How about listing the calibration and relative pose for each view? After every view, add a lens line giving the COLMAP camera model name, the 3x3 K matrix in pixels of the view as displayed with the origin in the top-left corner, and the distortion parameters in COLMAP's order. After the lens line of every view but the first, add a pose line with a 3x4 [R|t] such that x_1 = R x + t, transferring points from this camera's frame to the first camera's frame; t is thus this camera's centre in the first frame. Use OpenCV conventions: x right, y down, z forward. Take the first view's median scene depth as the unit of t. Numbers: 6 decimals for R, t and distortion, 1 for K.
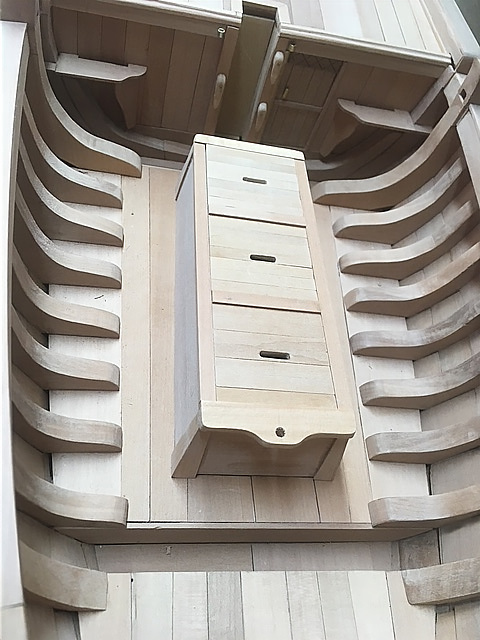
lens RADIAL K [[540.5, 0, 240.4], [0, 540.5, 320.0], [0, 0, 1]] dist [0.040189, -0.020237]
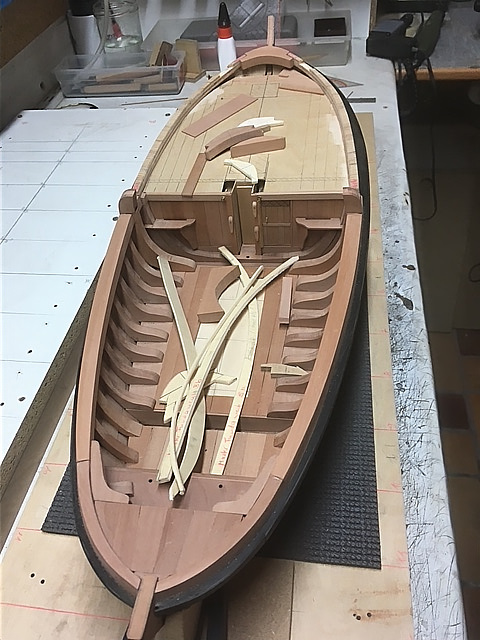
lens RADIAL K [[540.5, 0, 240.2], [0, 540.5, 320.0], [0, 0, 1]] dist [0.040189, -0.020237]
pose [[0.929648, -0.090197, -0.357239, 0.663950], [0.007637, 0.974082, -0.226066, 0.356502], [0.368371, 0.207434, 0.906242, -0.680800]]
